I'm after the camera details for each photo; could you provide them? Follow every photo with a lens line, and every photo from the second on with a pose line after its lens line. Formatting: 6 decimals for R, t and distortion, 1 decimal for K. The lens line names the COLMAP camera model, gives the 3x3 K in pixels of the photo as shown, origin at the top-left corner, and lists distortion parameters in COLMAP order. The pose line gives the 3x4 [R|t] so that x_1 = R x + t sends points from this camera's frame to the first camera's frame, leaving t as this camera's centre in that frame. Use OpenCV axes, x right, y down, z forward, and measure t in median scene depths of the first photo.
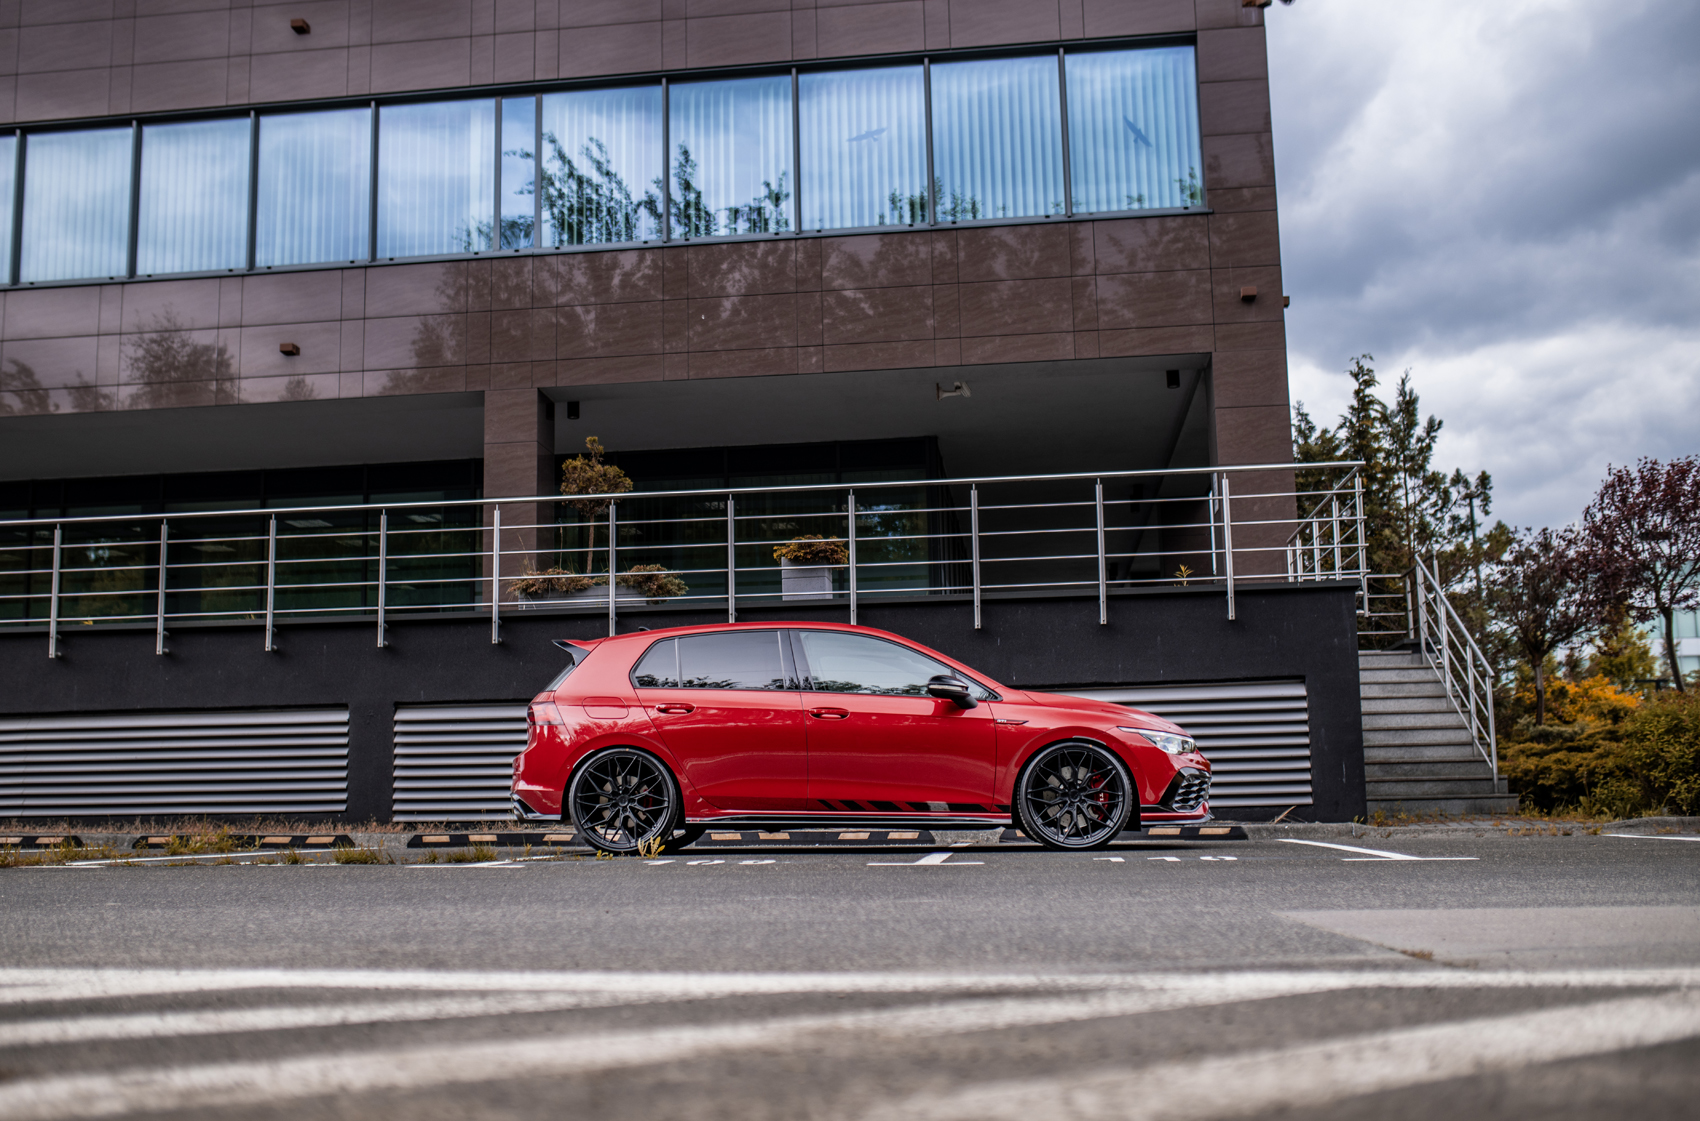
lens RADIAL K [[1531.8, 0, 850.2], [0, 1531.8, 693.2], [0, 0, 1]] dist [-0.004566, -0.010380]
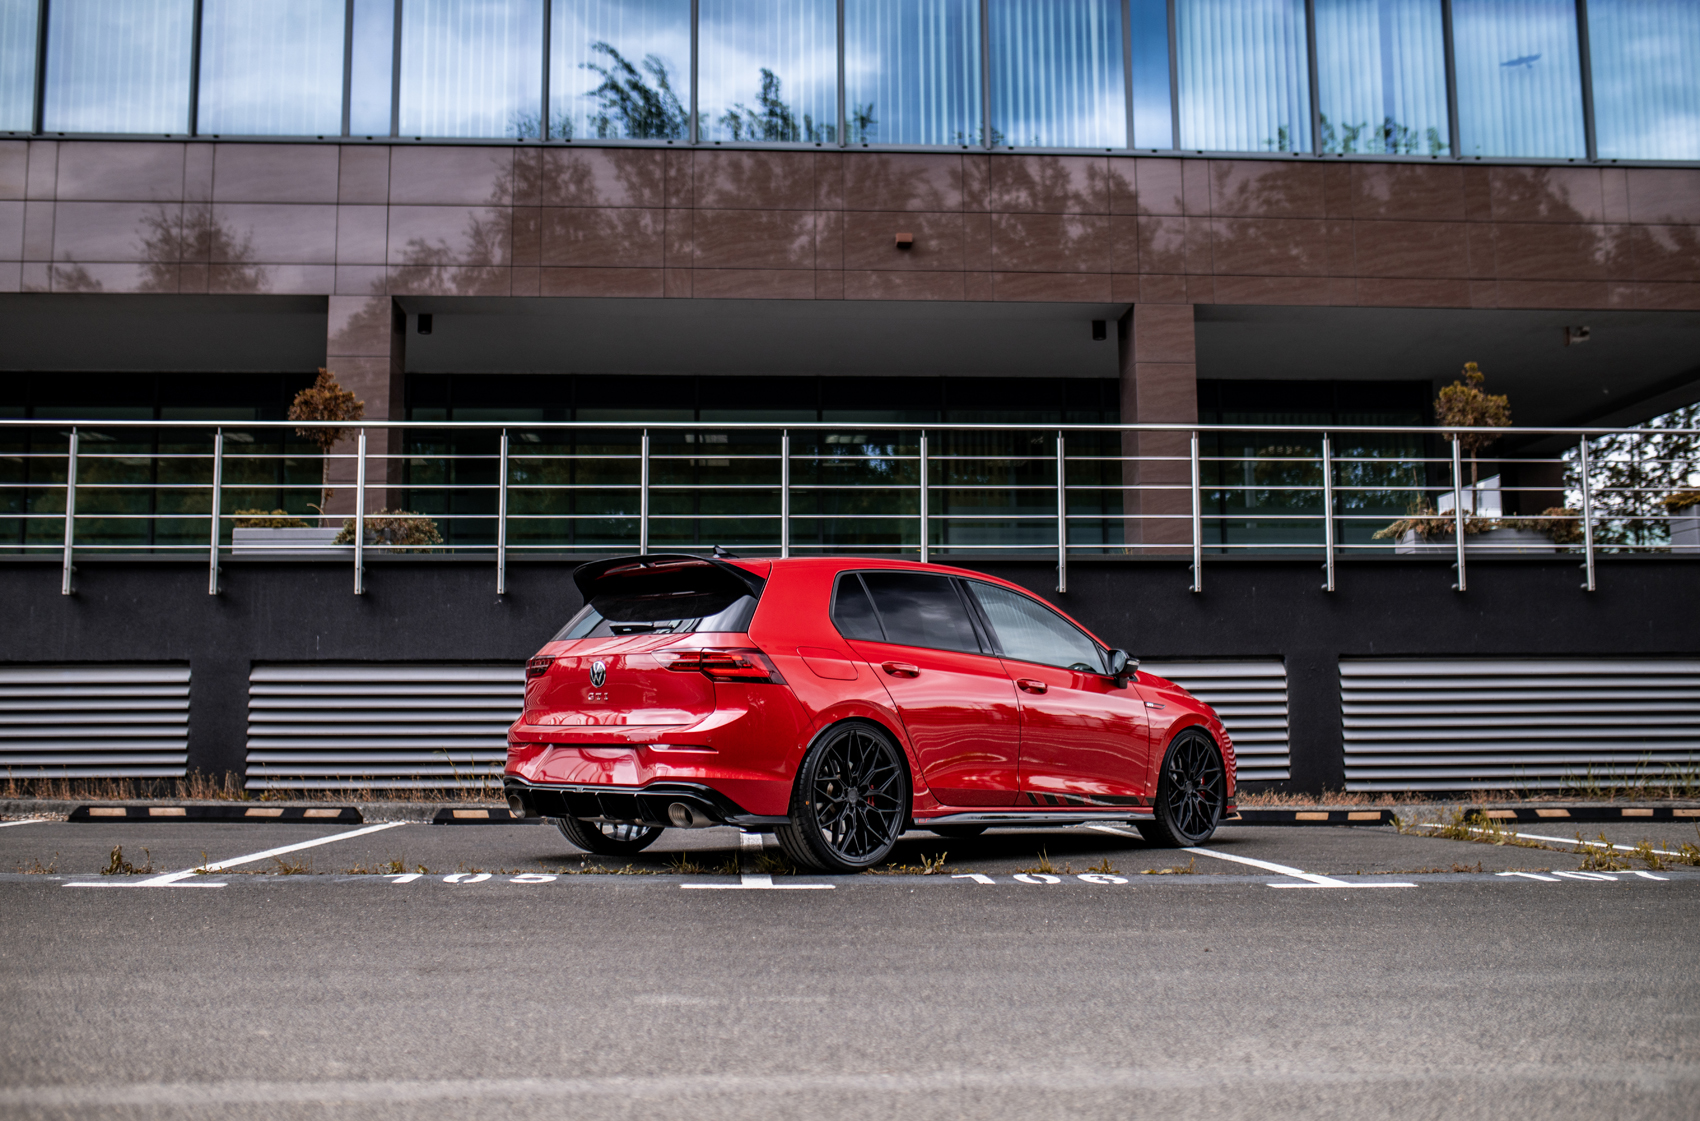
lens RADIAL K [[1733.3, 0, 854.7], [0, 1733.3, 564.7], [0, 0, 1]] dist [-0.096294, 0.175173]
pose [[0.979537, 0.032177, 0.198677, -0.269025], [-0.020446, 0.997940, -0.060816, 0.007214], [-0.200225, 0.055509, 0.978176, 0.033114]]
